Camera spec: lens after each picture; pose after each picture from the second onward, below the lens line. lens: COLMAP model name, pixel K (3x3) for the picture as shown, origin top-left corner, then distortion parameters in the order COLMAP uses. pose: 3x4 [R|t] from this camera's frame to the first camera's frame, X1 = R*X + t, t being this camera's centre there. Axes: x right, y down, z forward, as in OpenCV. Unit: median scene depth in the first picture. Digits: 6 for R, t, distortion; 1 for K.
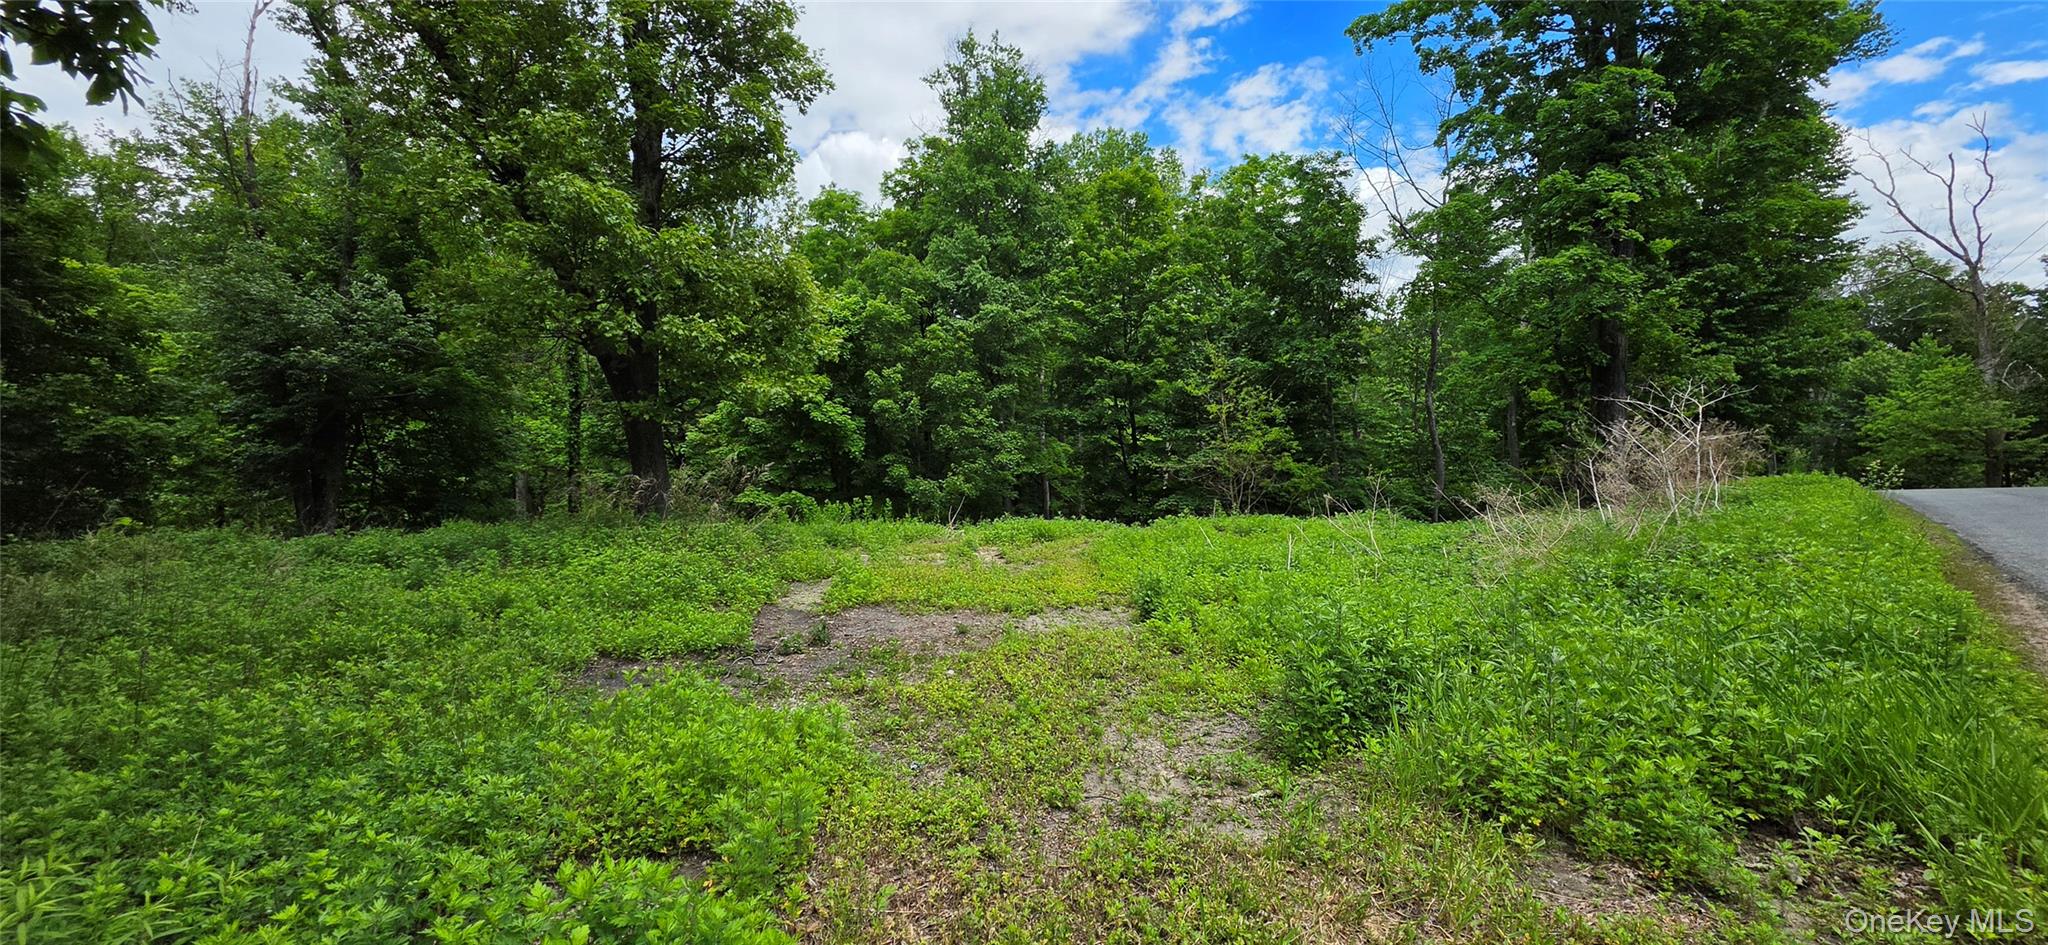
lens RADIAL K [[821.8, 0, 1026.2], [0, 821.8, 472.7], [0, 0, 1]] dist [0.001598, -0.000257]
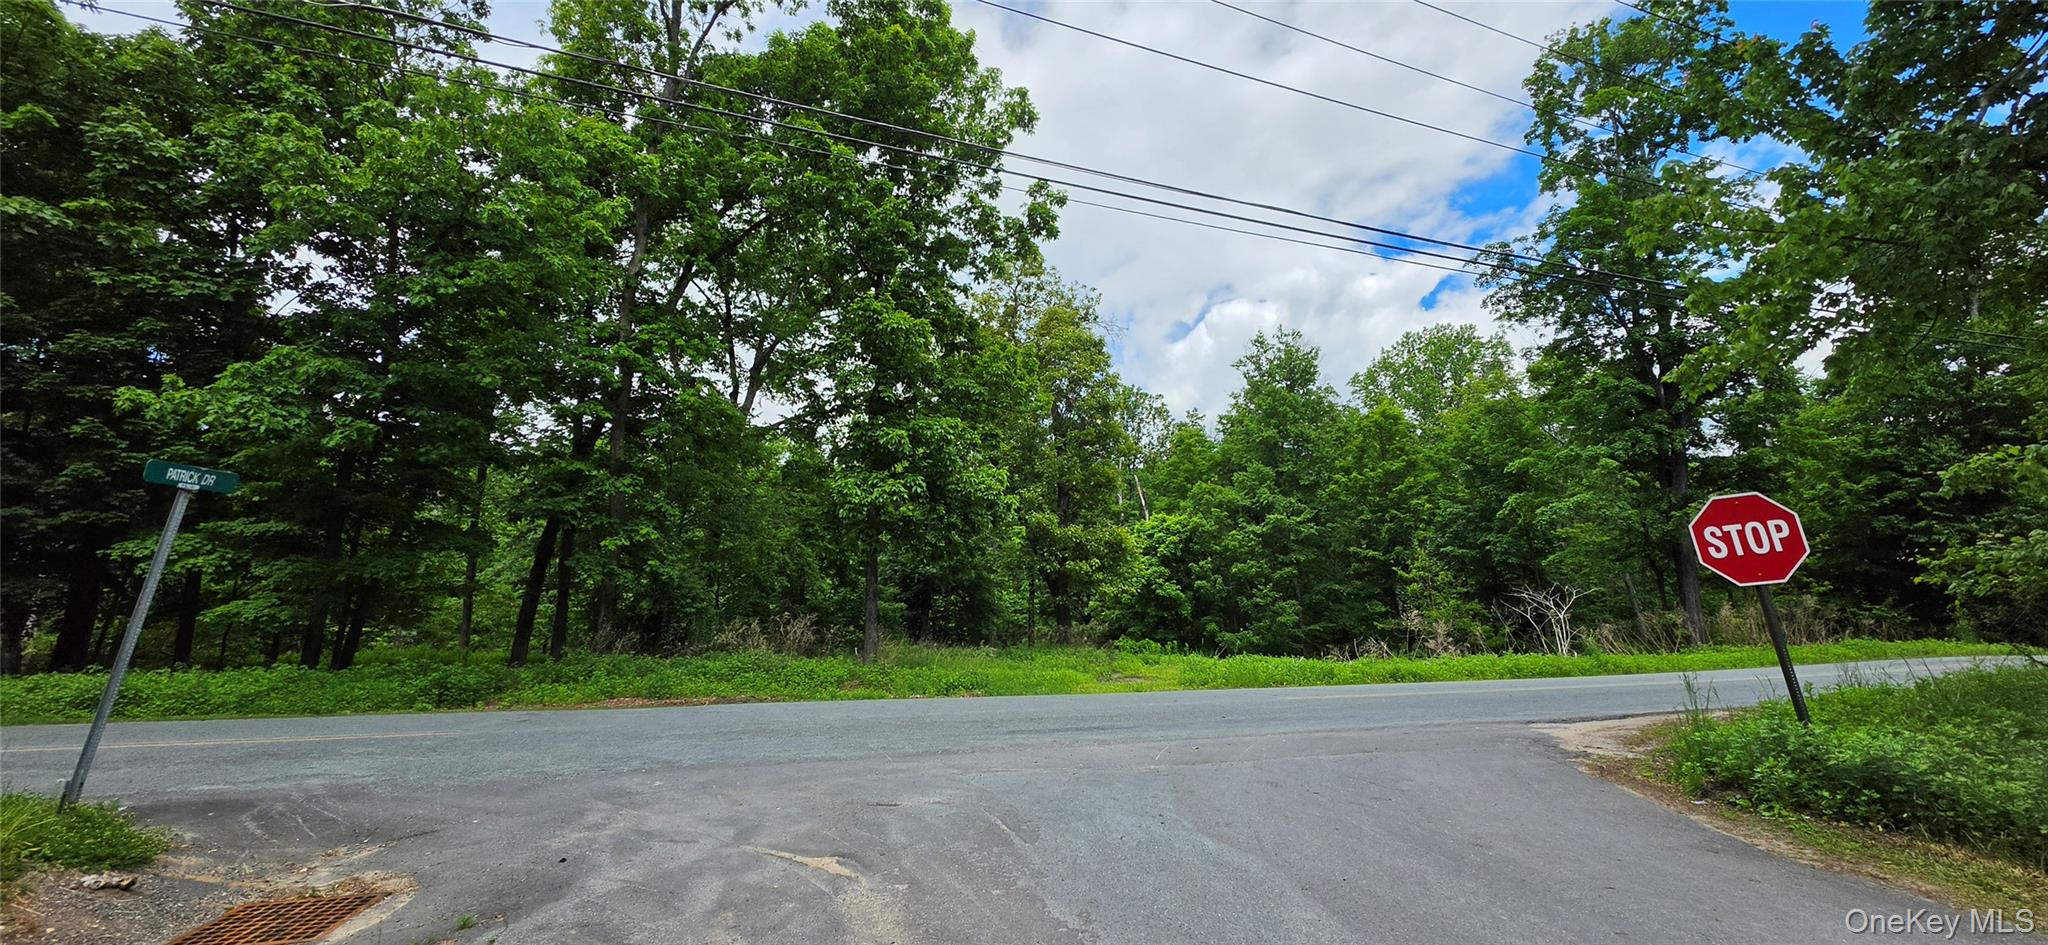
lens RADIAL K [[821.8, 0, 1027.4], [0, 821.8, 472.1], [0, 0, 1]] dist [0.001598, -0.000257]
pose [[0.885612, -0.072464, -0.458737, 0.261559], [-0.014777, 0.982856, -0.183783, 0.001055], [0.464190, 0.169539, 0.869359, -0.542673]]
